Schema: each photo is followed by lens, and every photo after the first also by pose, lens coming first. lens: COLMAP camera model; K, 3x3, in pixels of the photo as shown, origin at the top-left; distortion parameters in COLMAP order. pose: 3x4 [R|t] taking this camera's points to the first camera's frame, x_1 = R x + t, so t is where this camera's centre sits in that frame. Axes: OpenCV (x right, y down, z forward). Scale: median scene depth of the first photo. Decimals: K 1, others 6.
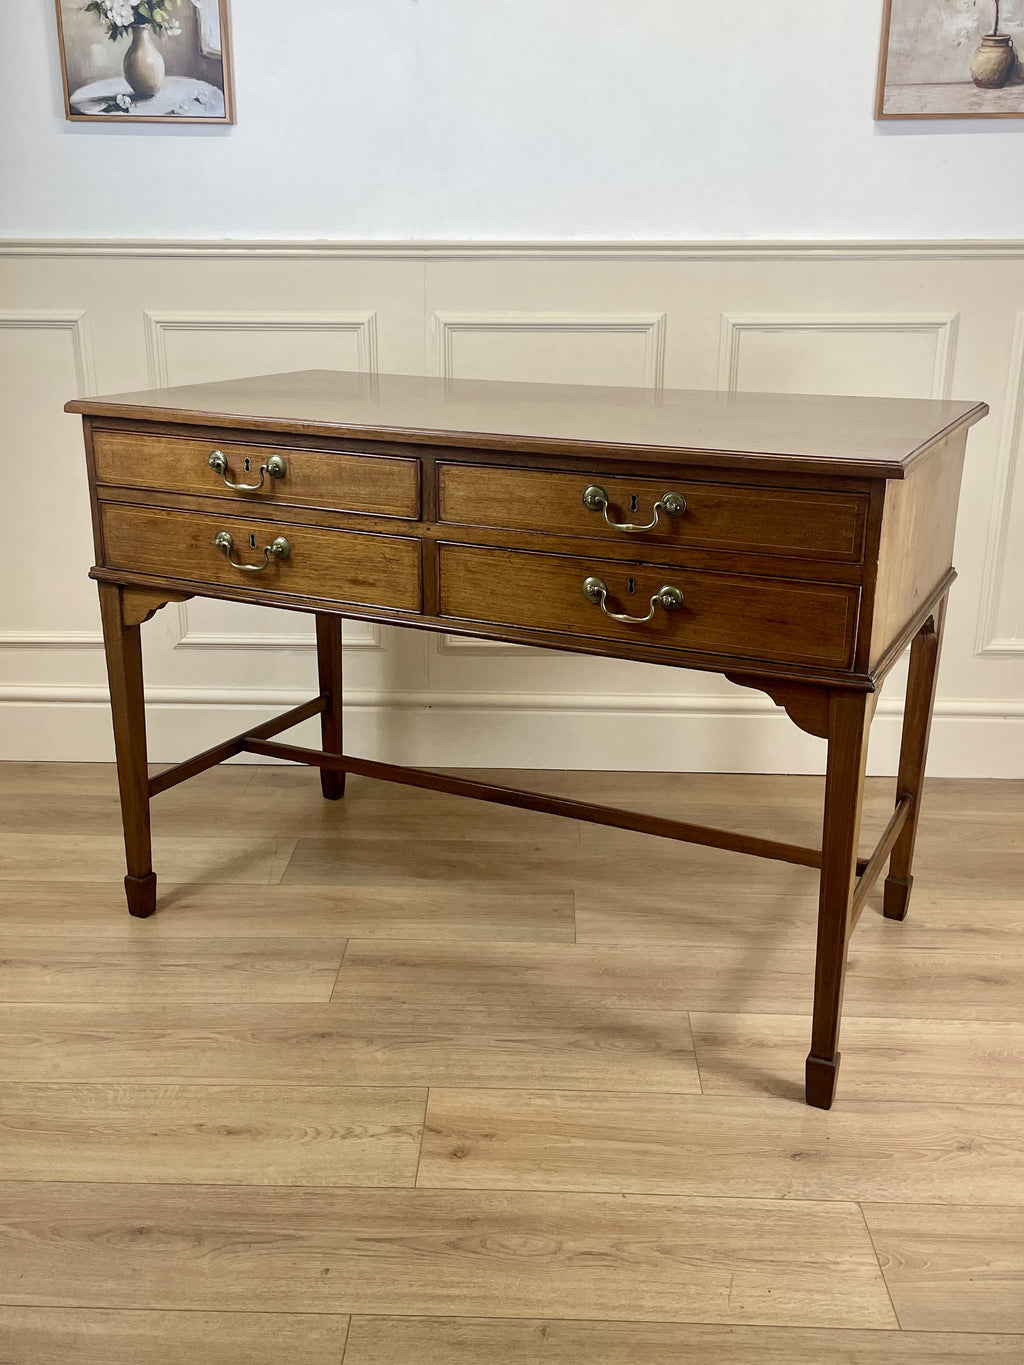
lens RADIAL K [[1314.2, 0, 503.3], [0, 1314.2, 676.6], [0, 0, 1]] dist [0.083262, -0.109200]
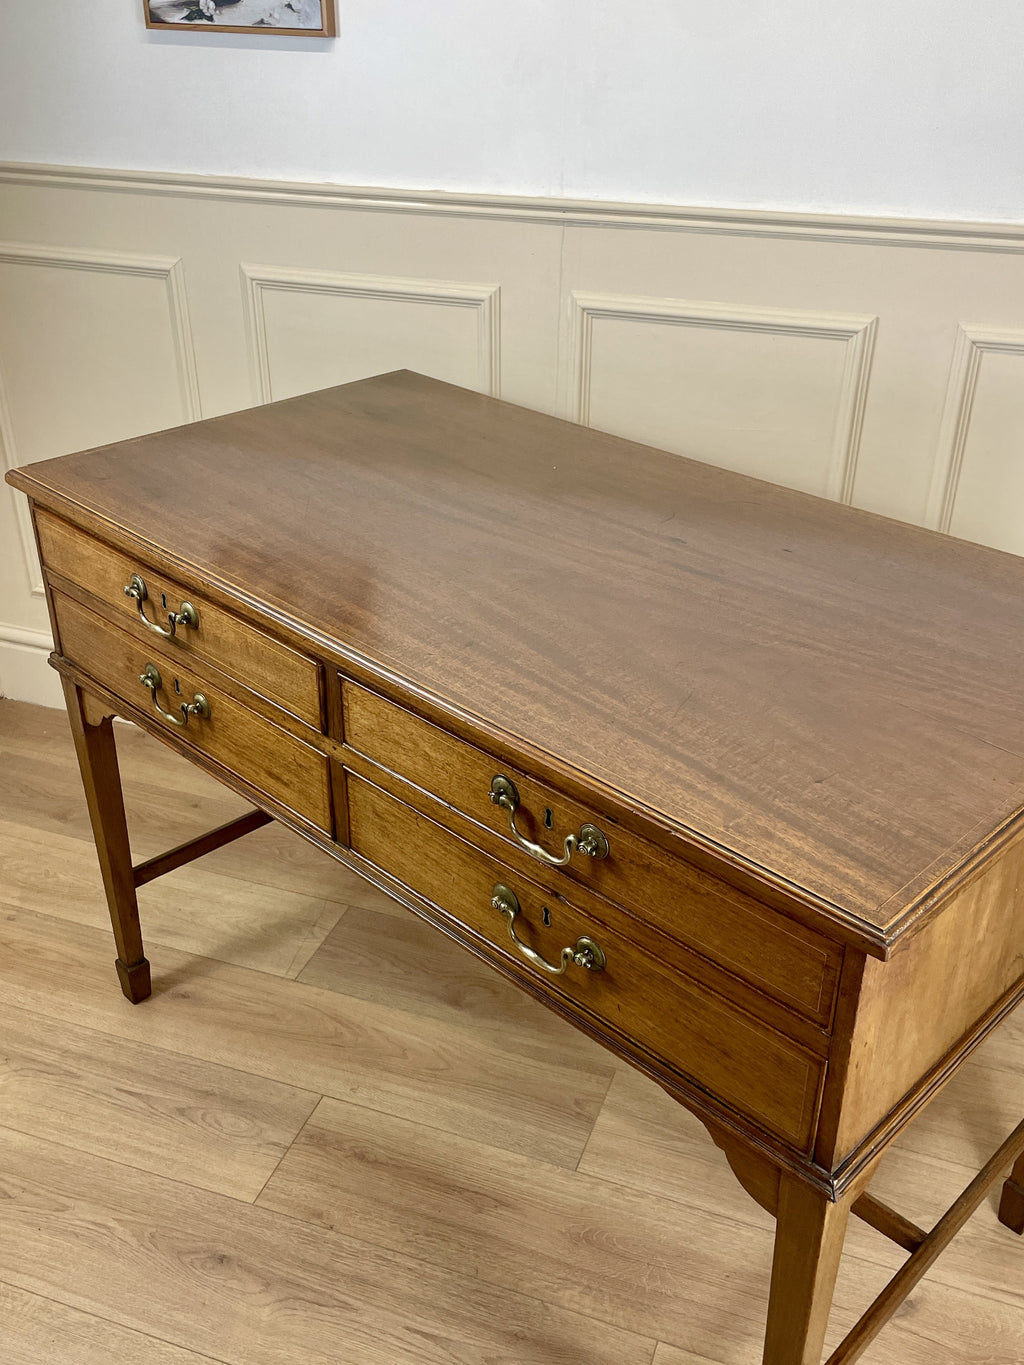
lens RADIAL K [[1314.2, 0, 503.3], [0, 1314.2, 676.6], [0, 0, 1]] dist [0.083262, -0.109200]
pose [[0.948525, 0.153222, -0.277171, 0.205398], [-0.096670, 0.973483, 0.207329, -0.276109], [0.301588, -0.169862, 0.938185, 0.290958]]
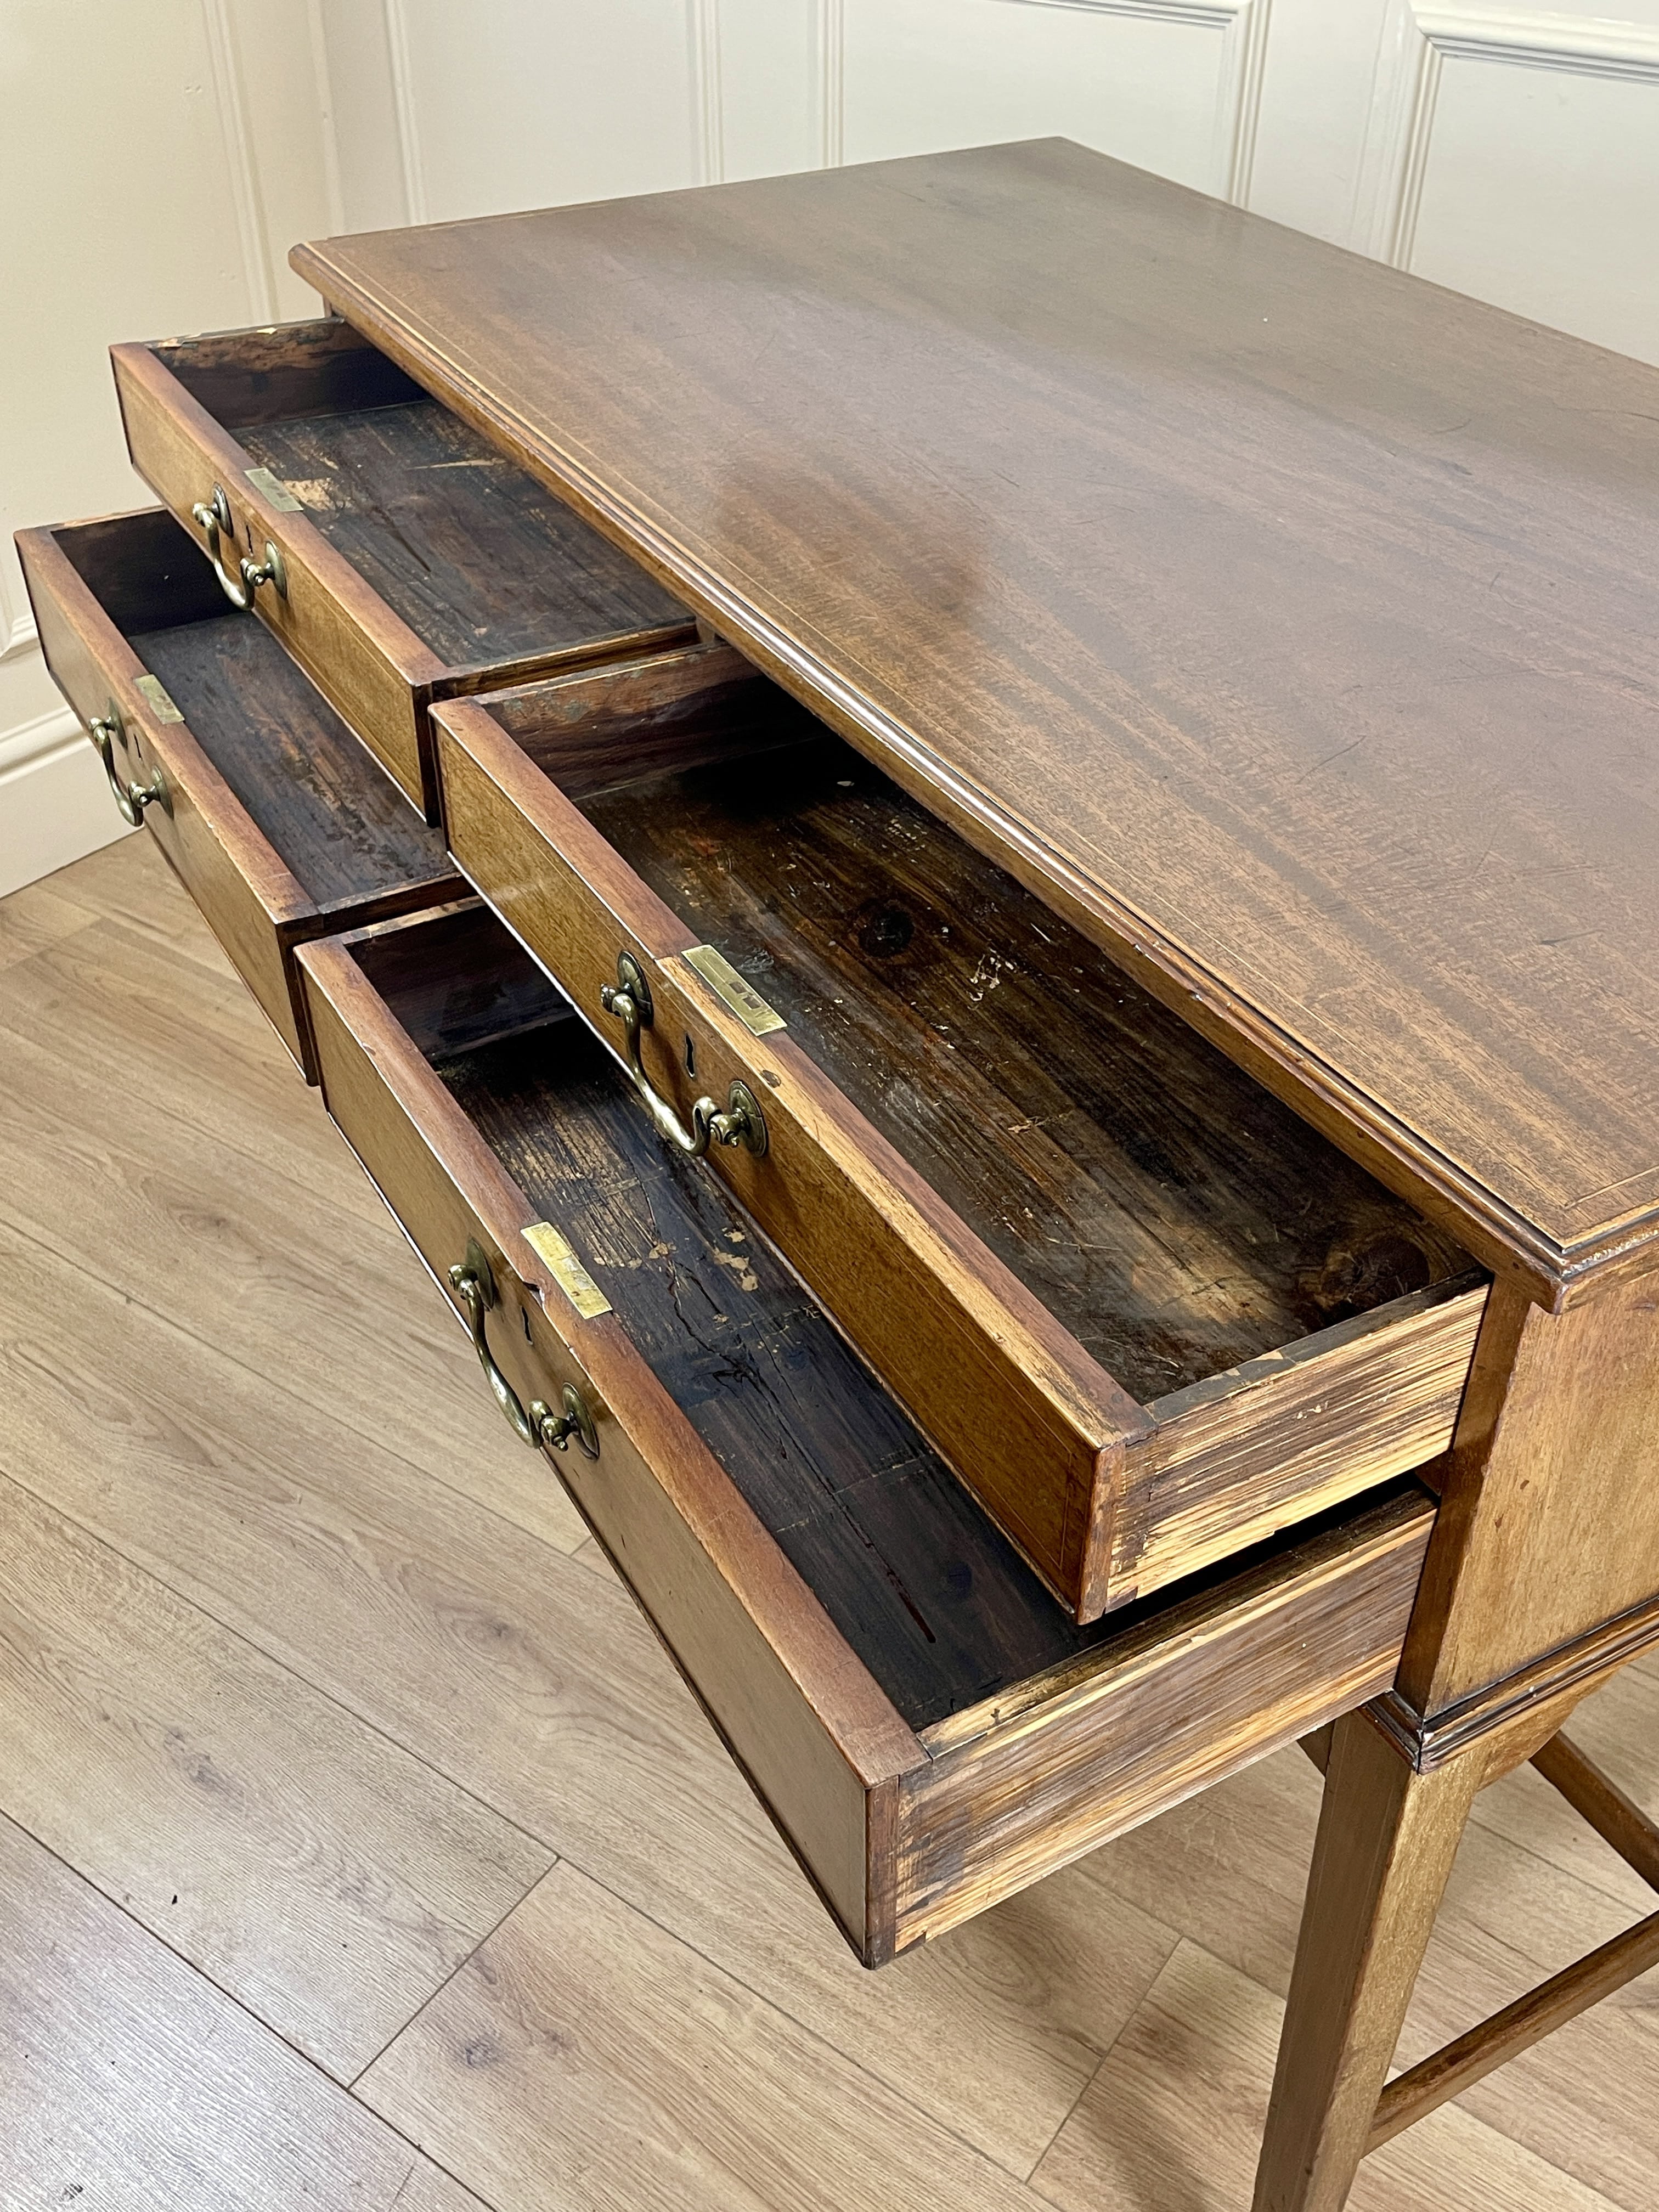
lens RADIAL K [[2129.7, 0, 815.4], [0, 2129.7, 1096.4], [0, 0, 1]] dist [0.083262, -0.109200]
pose [[0.825484, 0.336295, -0.453301, 0.262206], [-0.170841, 0.914317, 0.367203, -0.237898], [0.537950, -0.225678, 0.812207, 0.403061]]
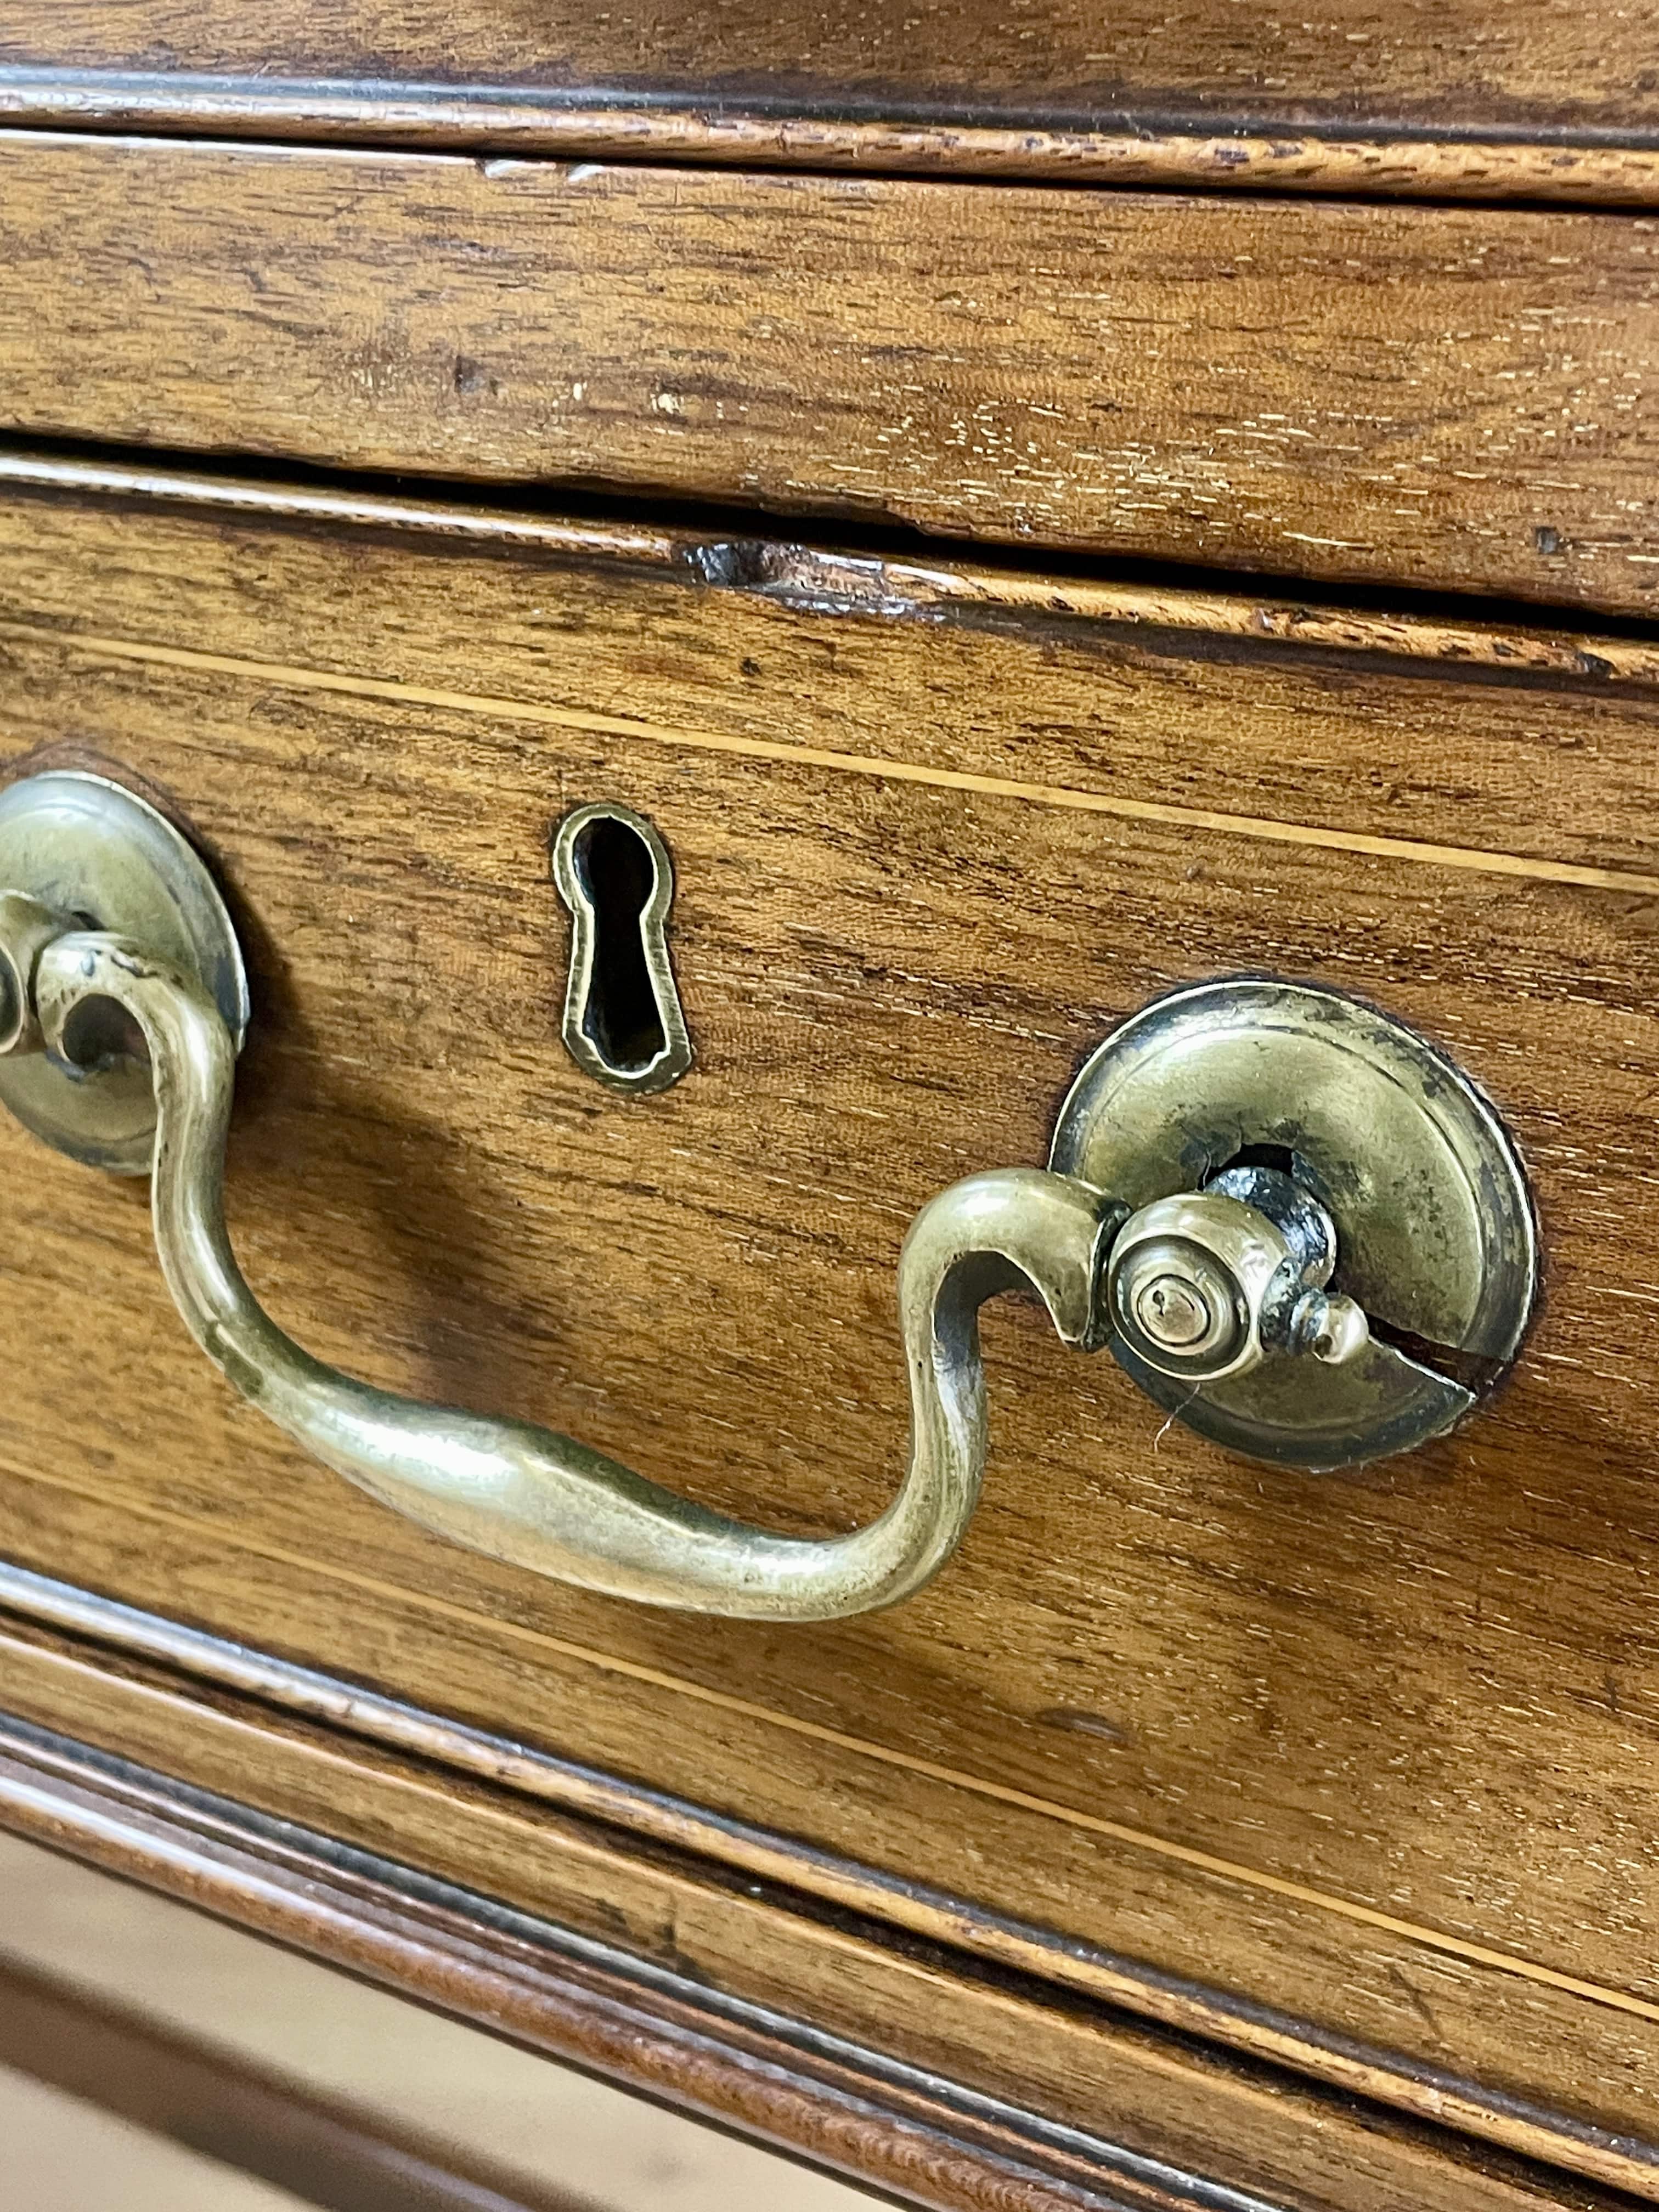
lens RADIAL K [[3086.7, 0, 829.8], [0, 3086.7, 1114.2], [0, 0, 1]] dist [0.159165, -0.524089]
pose [[0.997032, 0.025332, -0.072706, 0.095387], [-0.020677, 0.997730, 0.064084, -0.057862], [0.074165, -0.062391, 0.995292, 0.709232]]
